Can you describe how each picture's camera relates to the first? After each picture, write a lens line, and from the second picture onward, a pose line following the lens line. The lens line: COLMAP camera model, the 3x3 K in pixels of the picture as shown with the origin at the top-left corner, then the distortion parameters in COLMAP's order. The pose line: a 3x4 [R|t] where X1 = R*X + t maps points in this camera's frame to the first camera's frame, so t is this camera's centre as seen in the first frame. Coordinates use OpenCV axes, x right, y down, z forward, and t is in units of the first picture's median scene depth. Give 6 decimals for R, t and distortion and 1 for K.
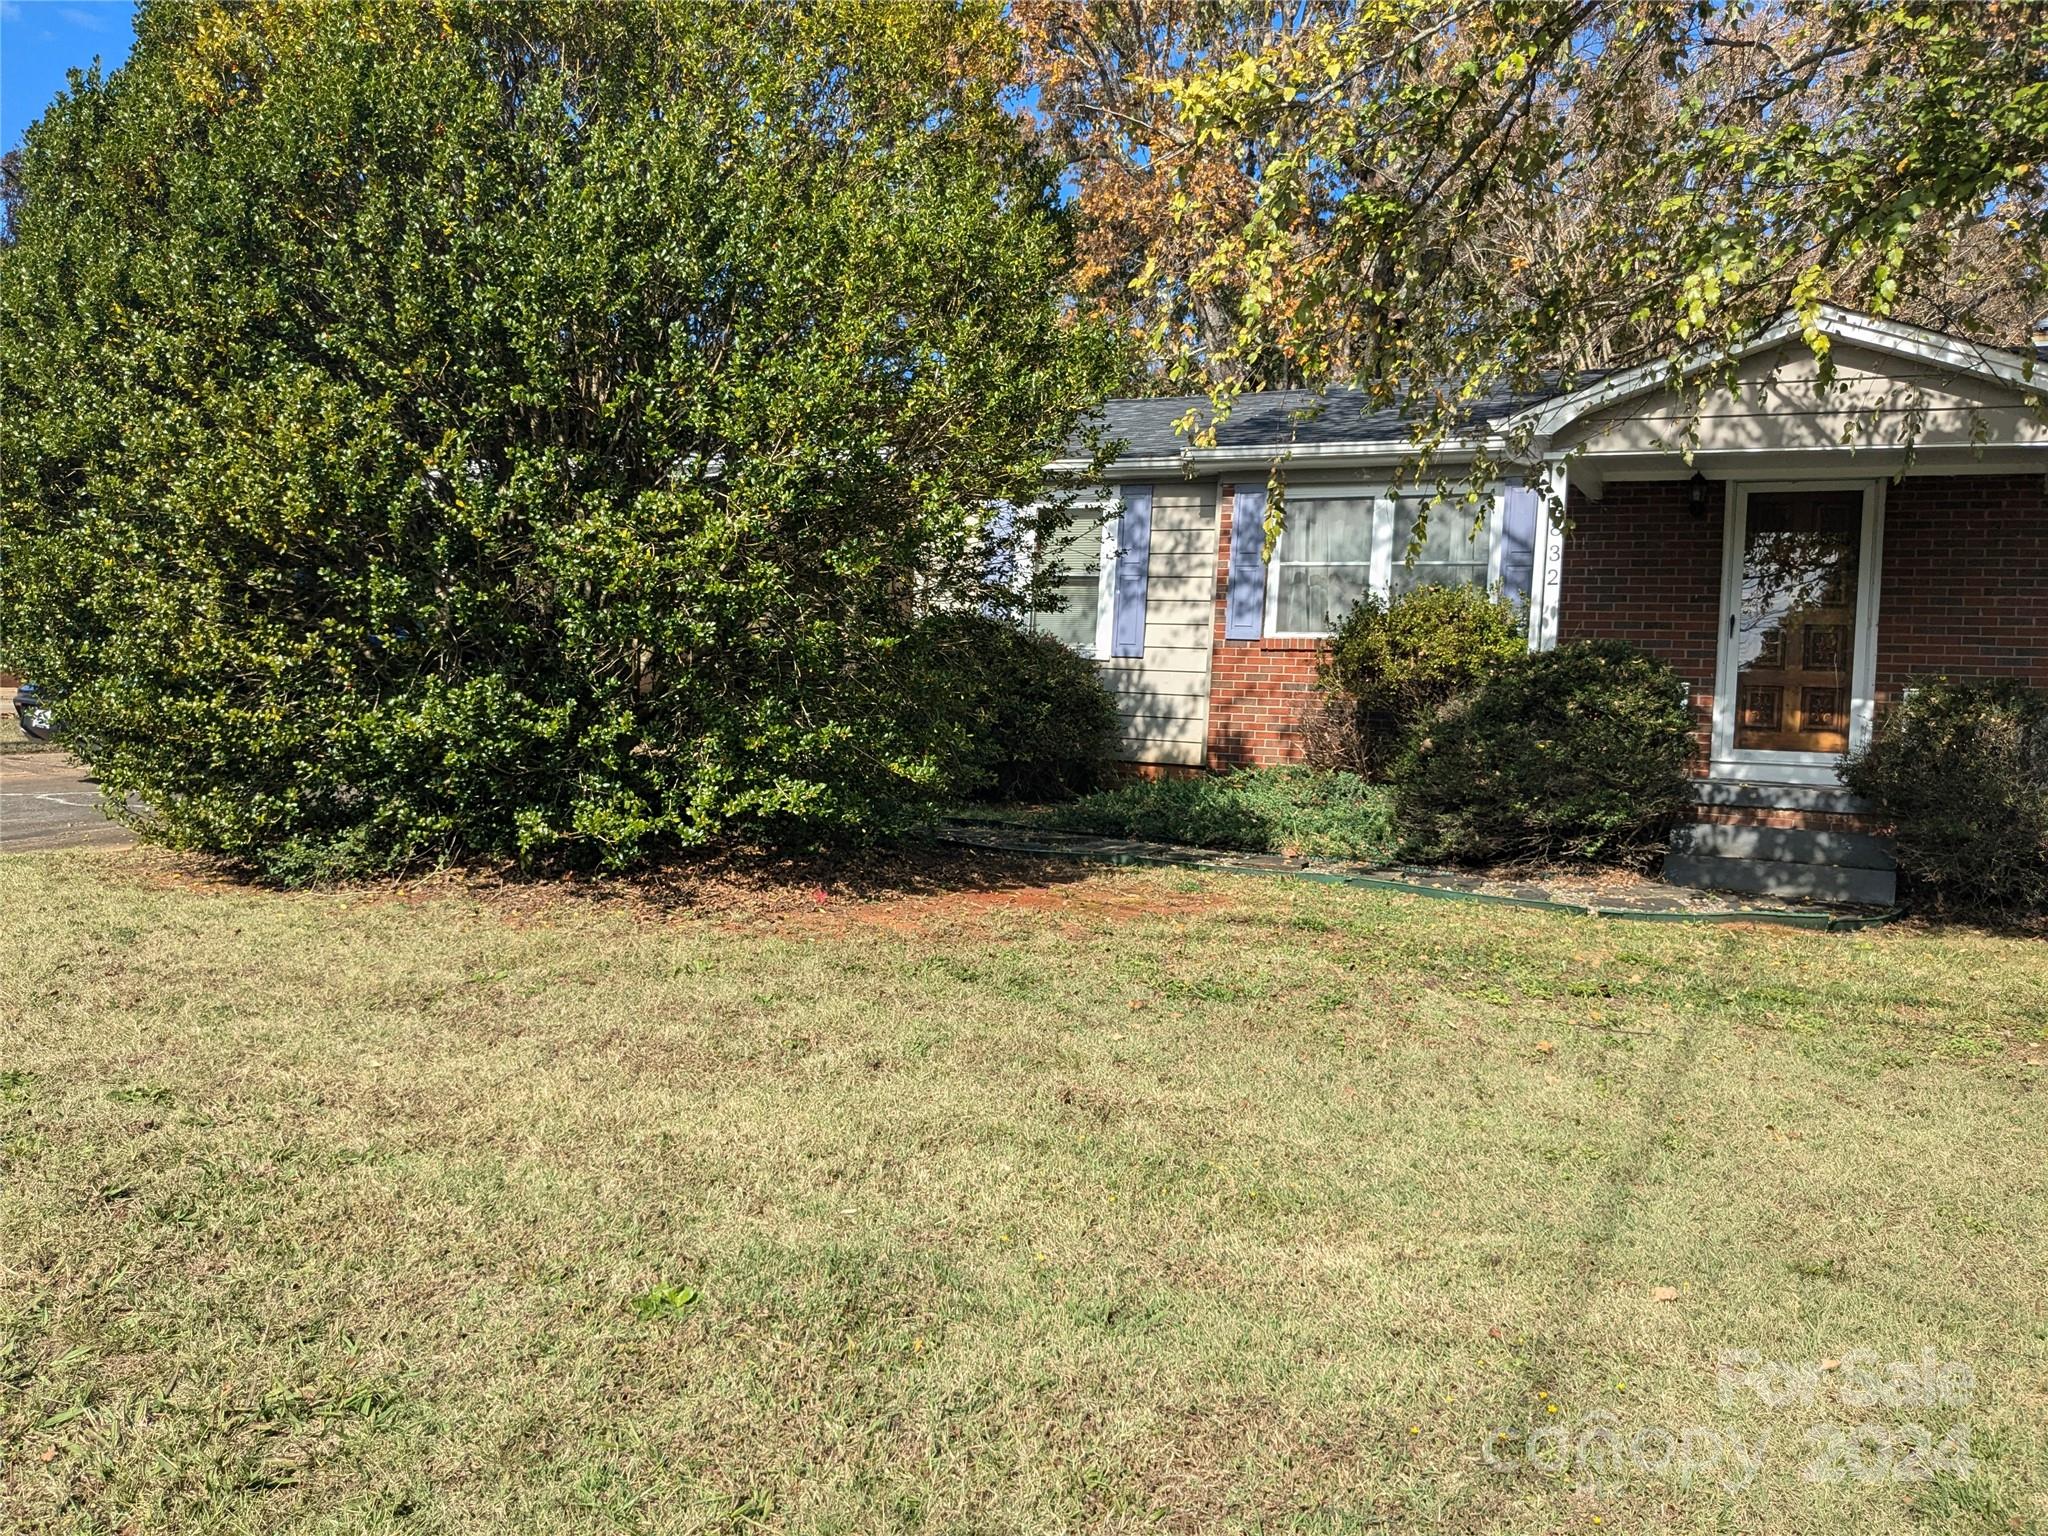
lens RADIAL K [[1639.8, 0, 1021.9], [0, 1639.8, 781.2], [0, 0, 1]] dist [0.034679, -0.065727]
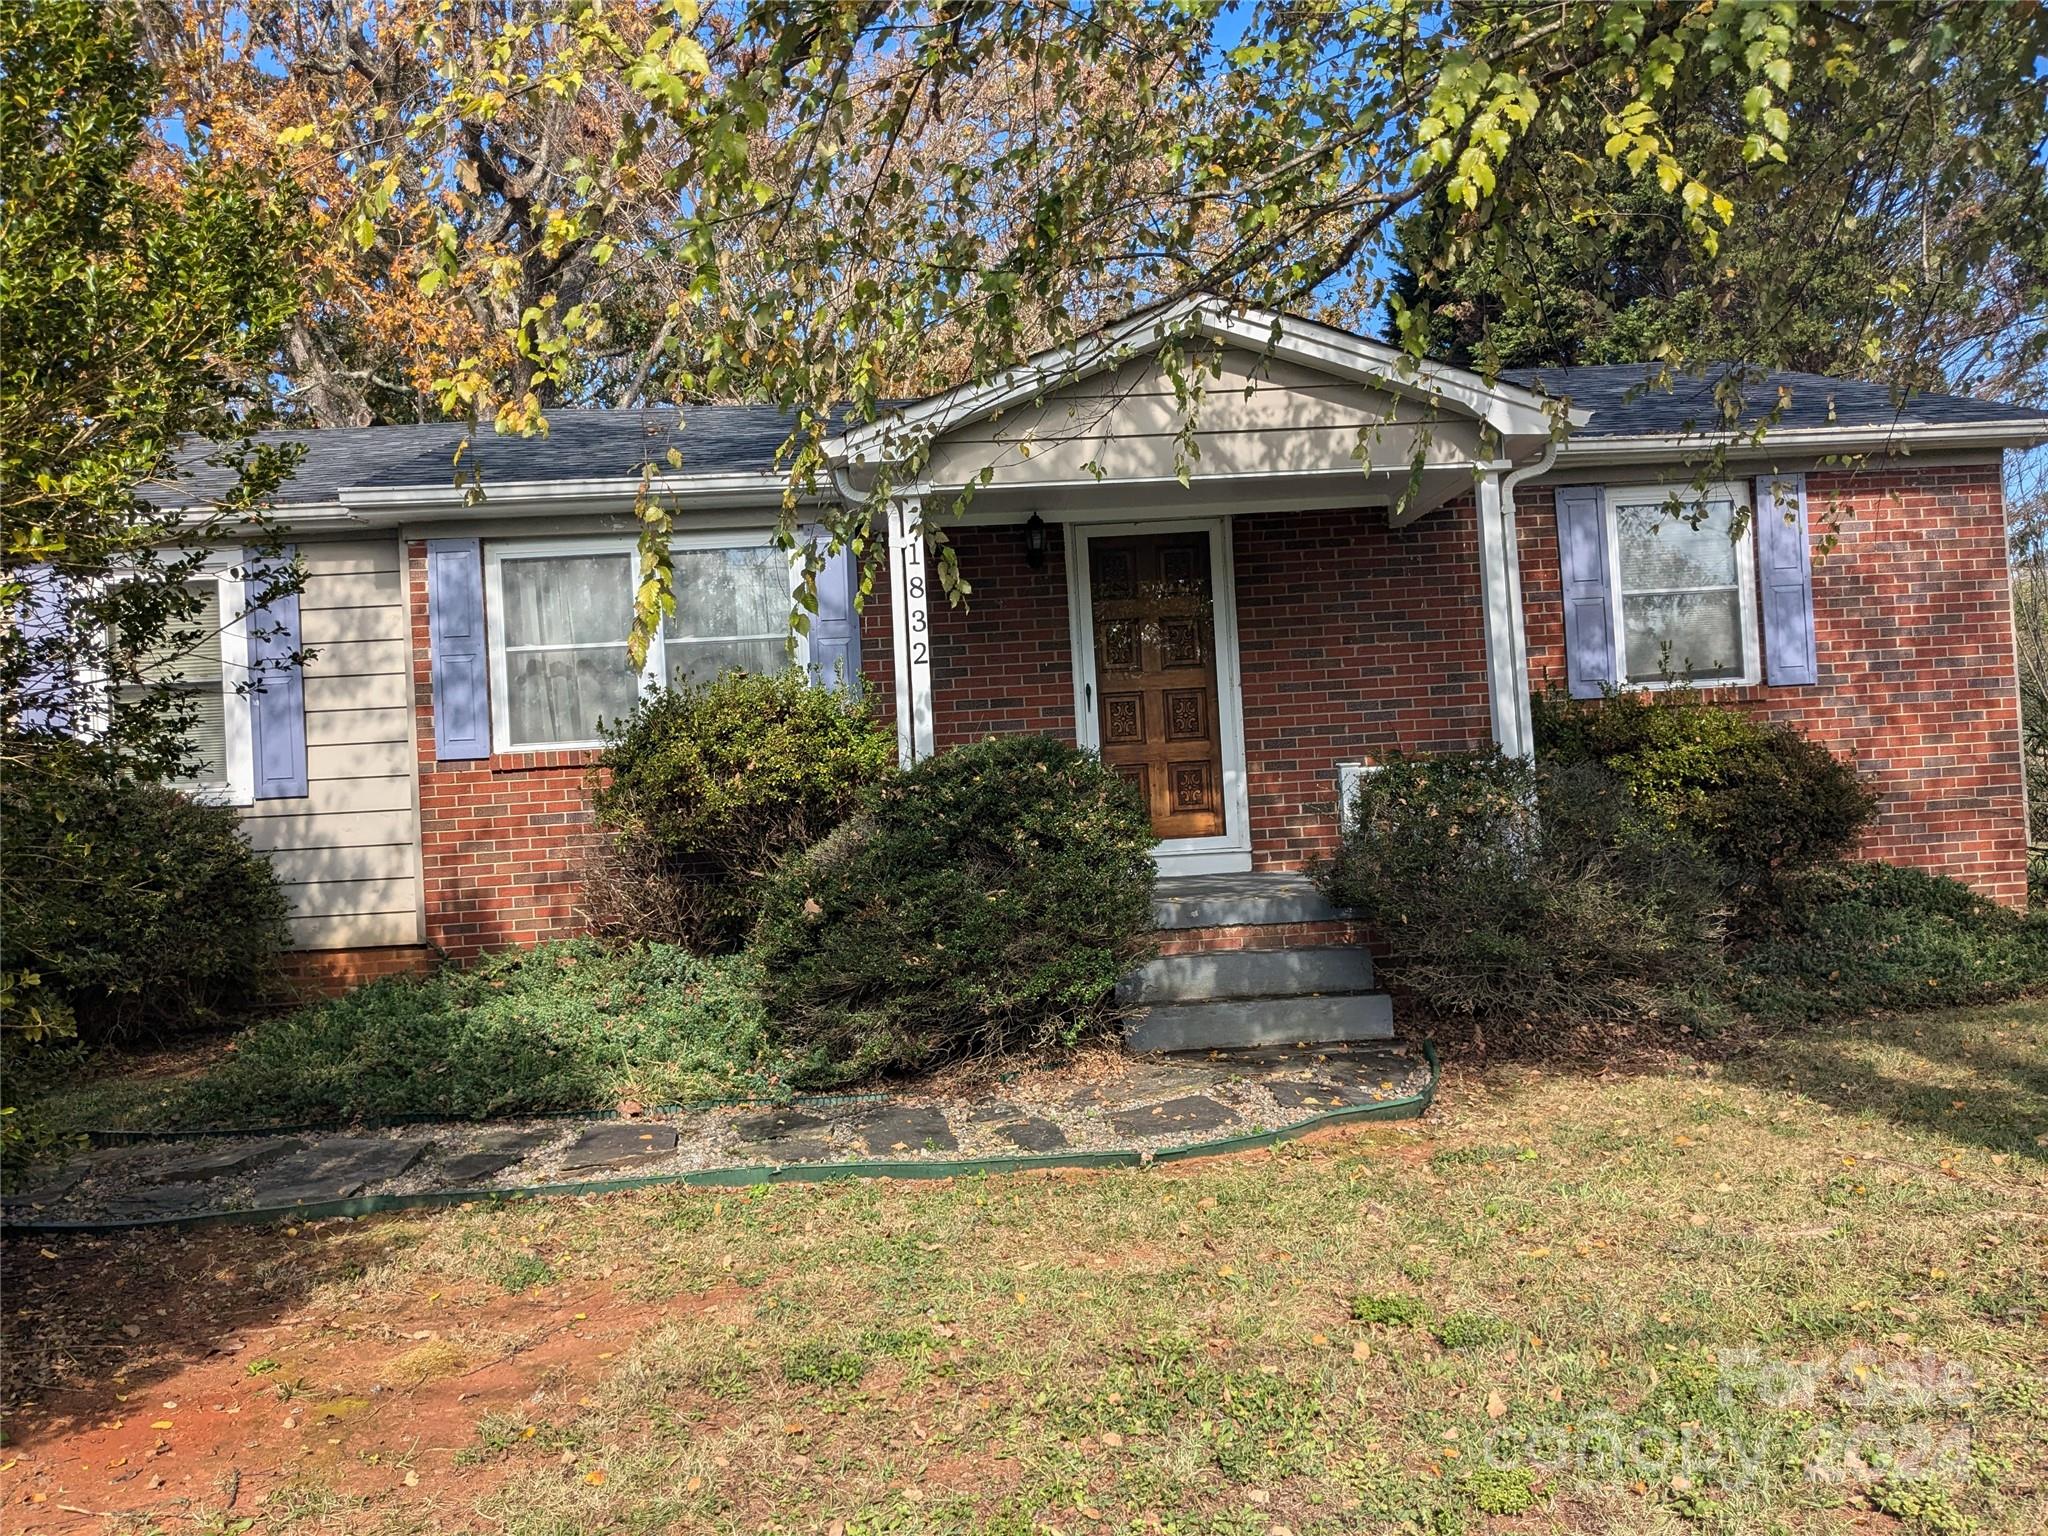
lens RADIAL K [[1599.8, 0, 1027.0], [0, 1599.8, 779.4], [0, 0, 1]] dist [0.035691, -0.064967]
pose [[0.861954, -0.096305, 0.497756, -0.001308], [0.114842, 0.993361, -0.006674, -0.052520], [-0.493809, 0.062916, 0.867291, 0.326795]]
